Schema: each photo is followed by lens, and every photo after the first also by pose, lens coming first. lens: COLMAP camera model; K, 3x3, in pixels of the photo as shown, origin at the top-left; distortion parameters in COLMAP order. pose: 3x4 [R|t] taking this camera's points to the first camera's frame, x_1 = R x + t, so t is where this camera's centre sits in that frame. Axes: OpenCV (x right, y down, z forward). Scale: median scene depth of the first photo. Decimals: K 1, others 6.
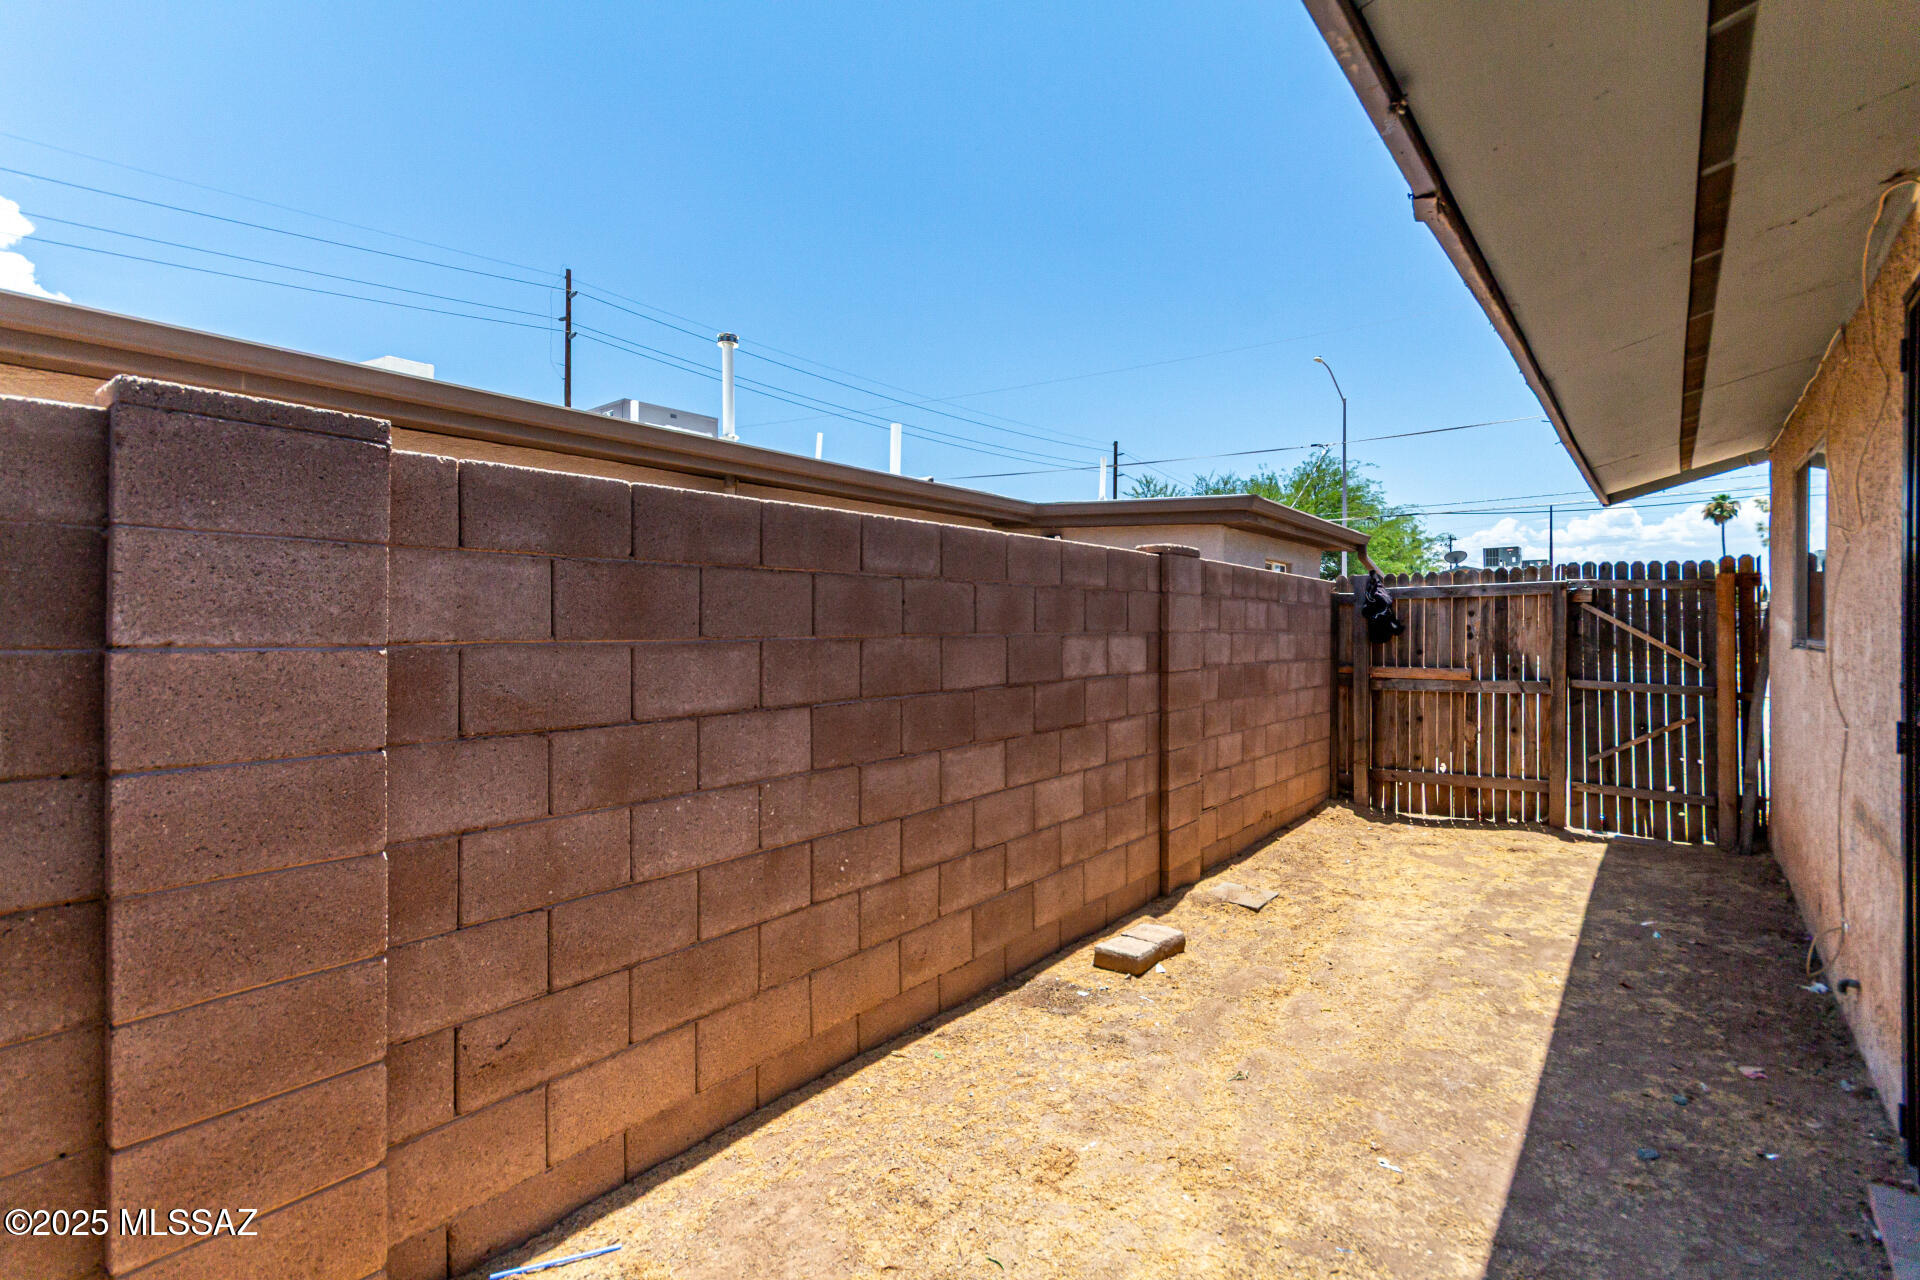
lens RADIAL K [[895.0, 0, 959.1], [0, 895.0, 632.1], [0, 0, 1]] dist [0.014612, -0.002589]
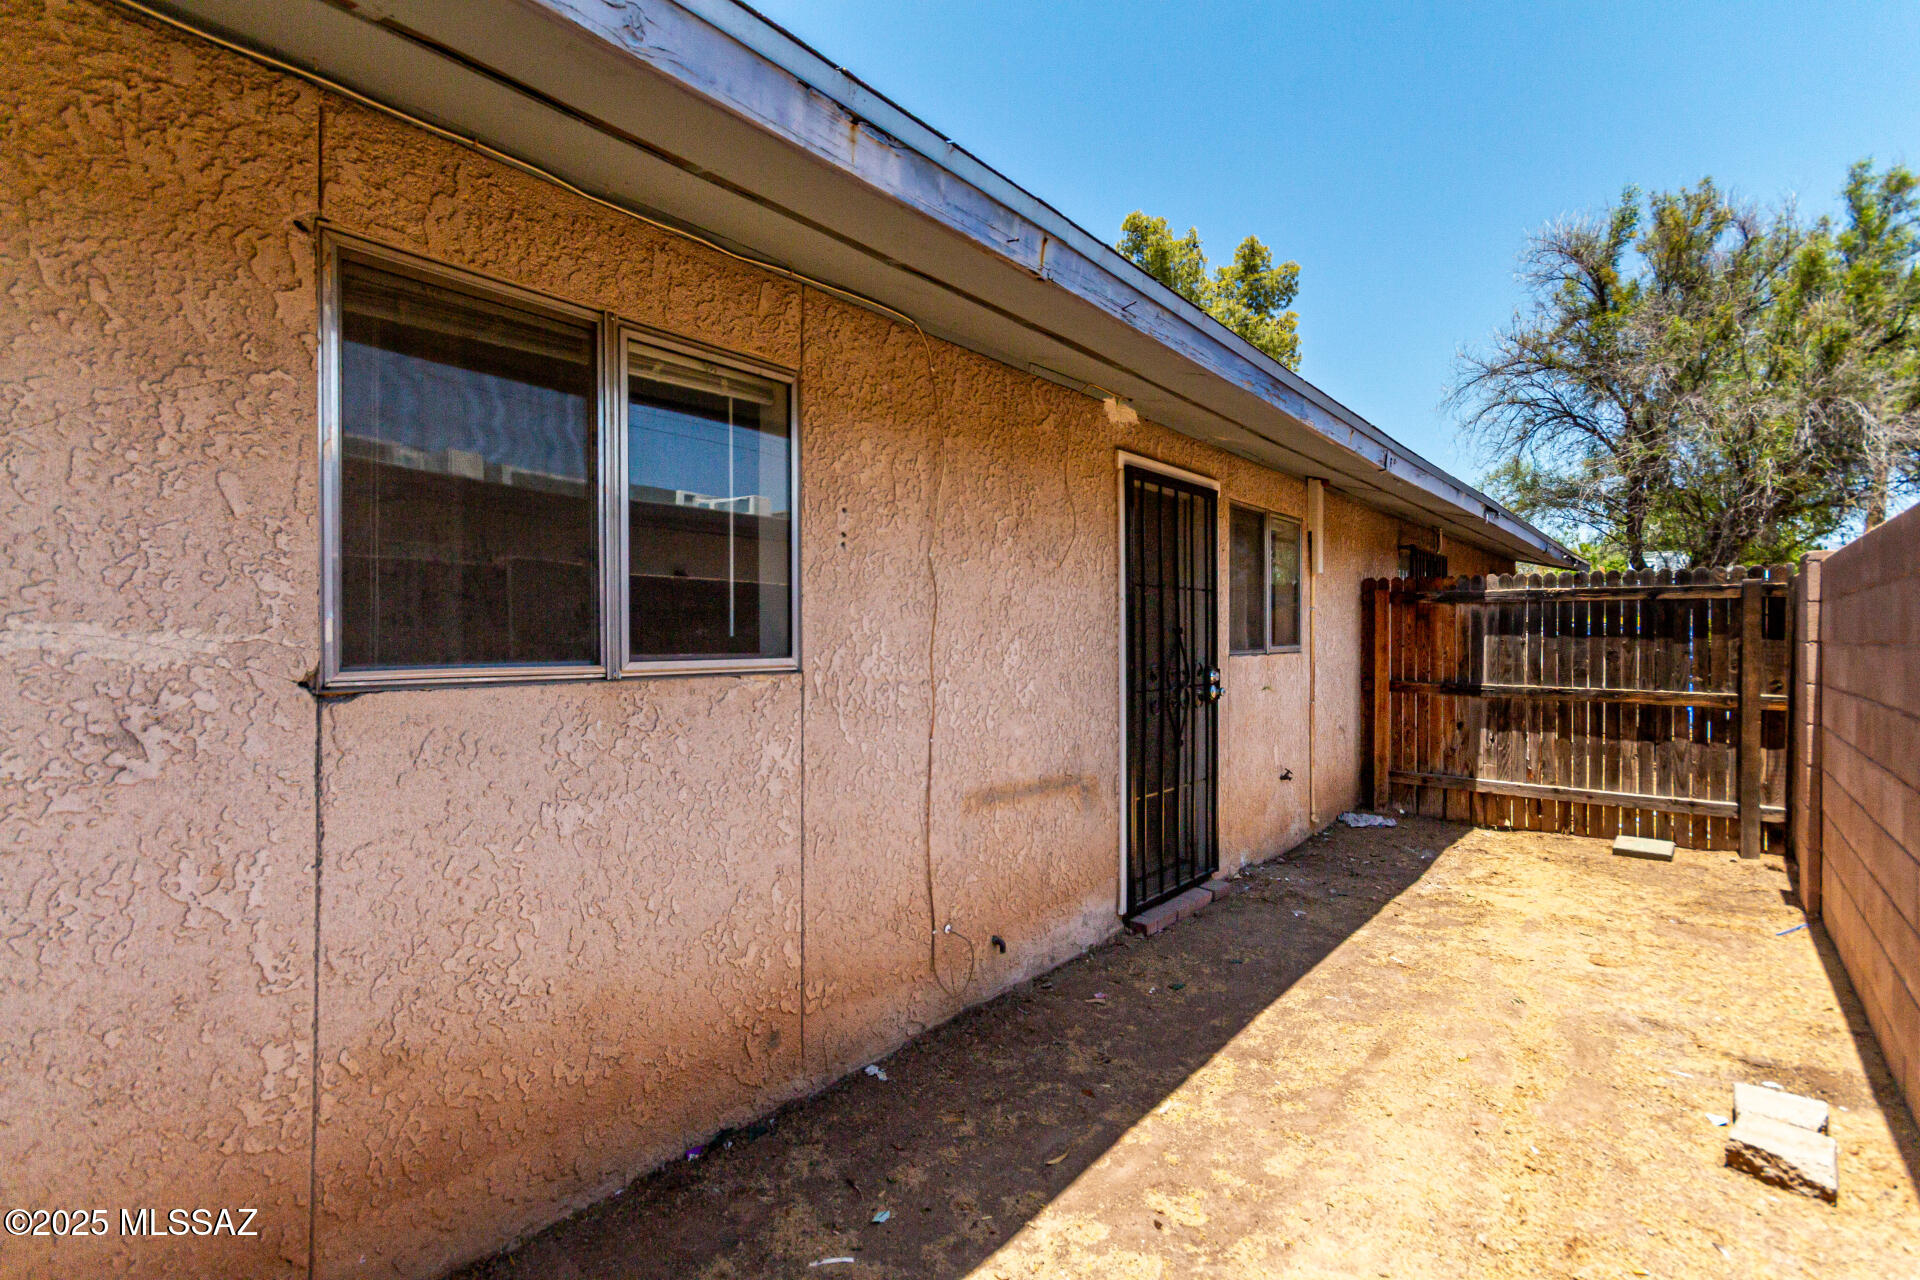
lens RADIAL K [[895.0, 0, 960.9], [0, 895.0, 639.4], [0, 0, 1]] dist [0.014612, -0.002589]
pose [[-0.999812, 0.003075, 0.019144, 0.929505], [0.003102, 0.999994, 0.001391, -0.005522], [-0.019140, 0.001450, -0.999816, 1.988749]]
